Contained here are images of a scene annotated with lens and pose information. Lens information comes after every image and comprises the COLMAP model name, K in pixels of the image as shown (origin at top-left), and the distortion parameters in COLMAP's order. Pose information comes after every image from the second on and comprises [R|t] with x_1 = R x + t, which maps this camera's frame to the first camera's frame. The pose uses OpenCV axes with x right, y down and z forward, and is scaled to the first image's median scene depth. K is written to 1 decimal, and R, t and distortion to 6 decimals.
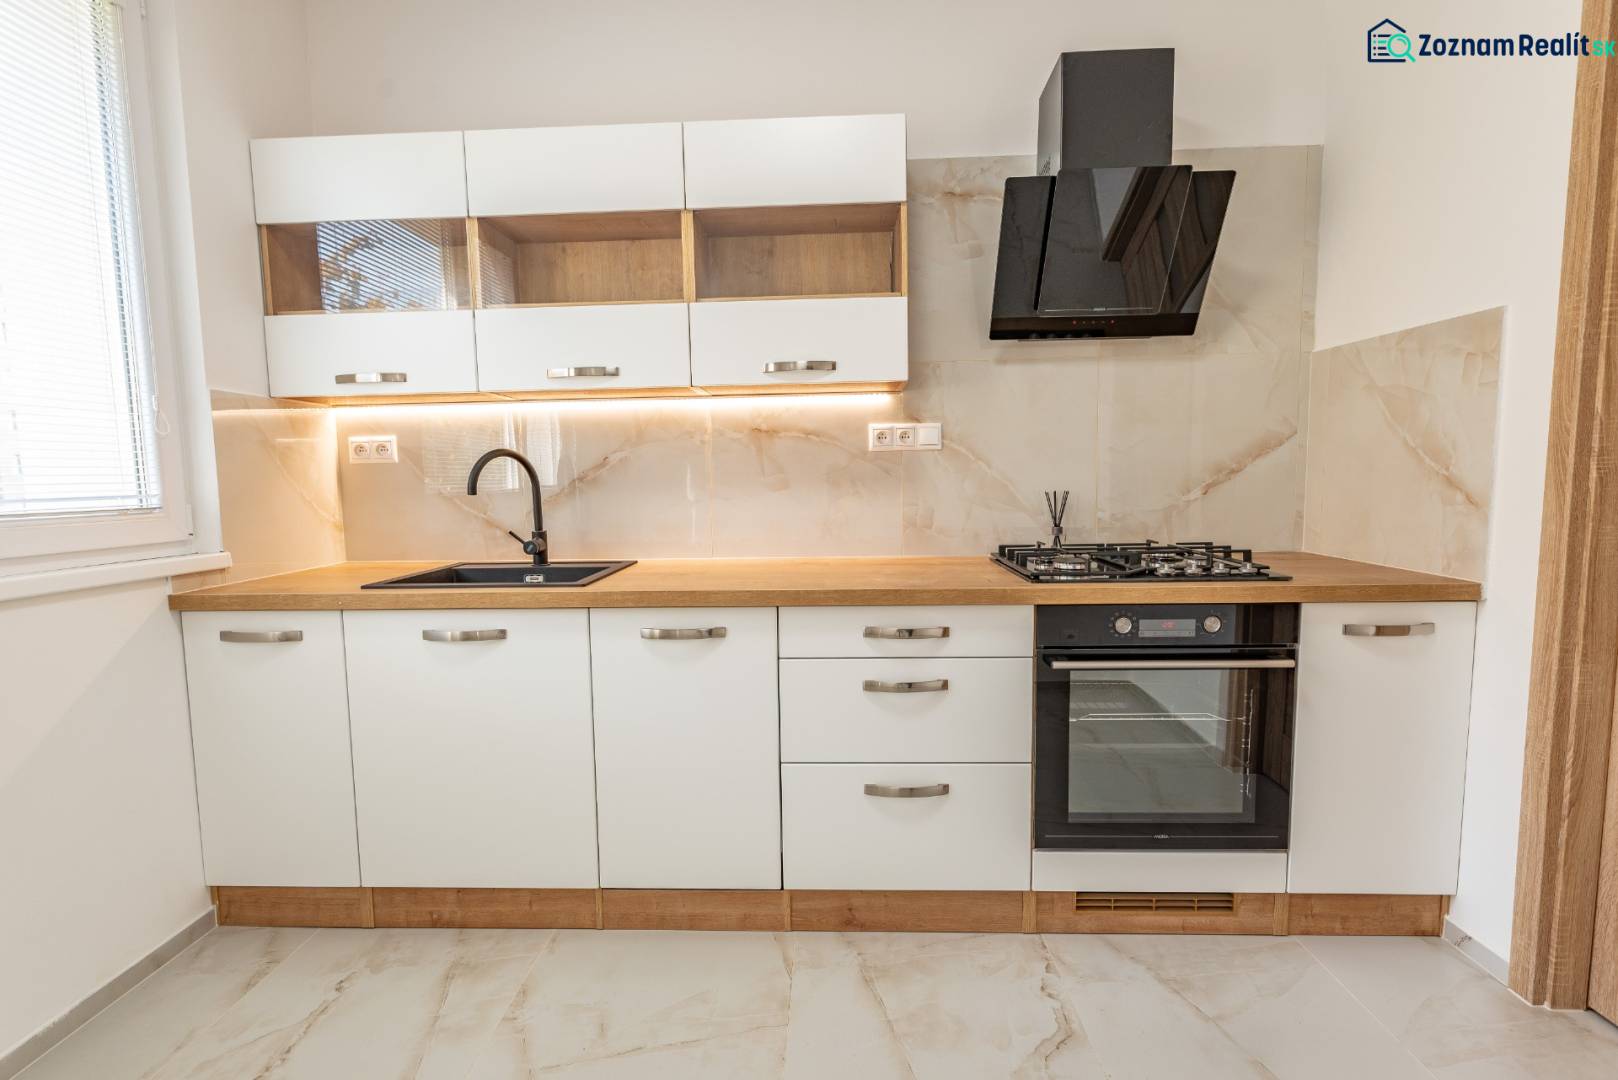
lens RADIAL K [[787.3, 0, 810.0], [0, 787.3, 542.4], [0, 0, 1]] dist [0.013367, -0.000503]
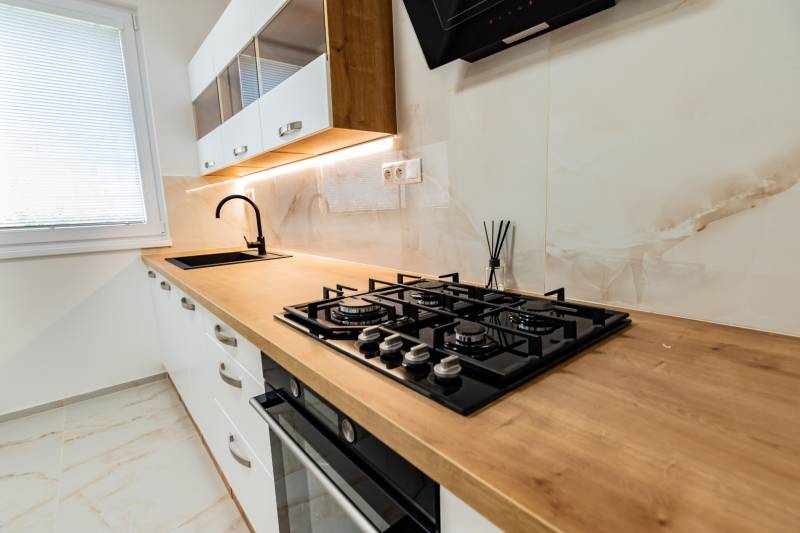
lens RADIAL K [[389.3, 0, 399.7], [0, 389.3, 273.0], [0, 0, 1]] dist [0.013367, -0.000503]
pose [[0.652251, 0.120551, -0.748356, 0.593921], [-0.037827, 0.991219, 0.126704, -0.059469], [0.757059, -0.054335, 0.651084, 0.620199]]
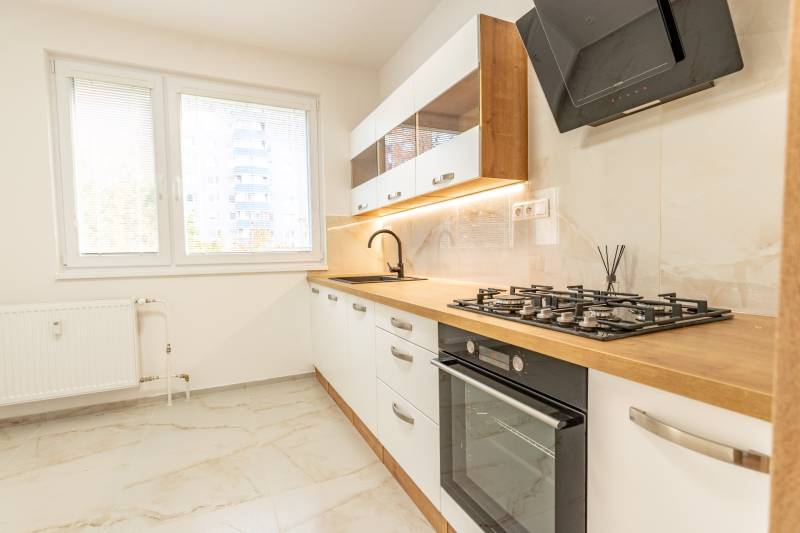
lens RADIAL K [[389.3, 0, 403.4], [0, 389.3, 272.9], [0, 0, 1]] dist [0.013367, -0.000503]
pose [[0.459020, 0.057309, -0.886575, 0.692617], [-0.066303, 0.997344, 0.030140, -0.021520], [0.885948, 0.044948, 0.461601, 0.458728]]
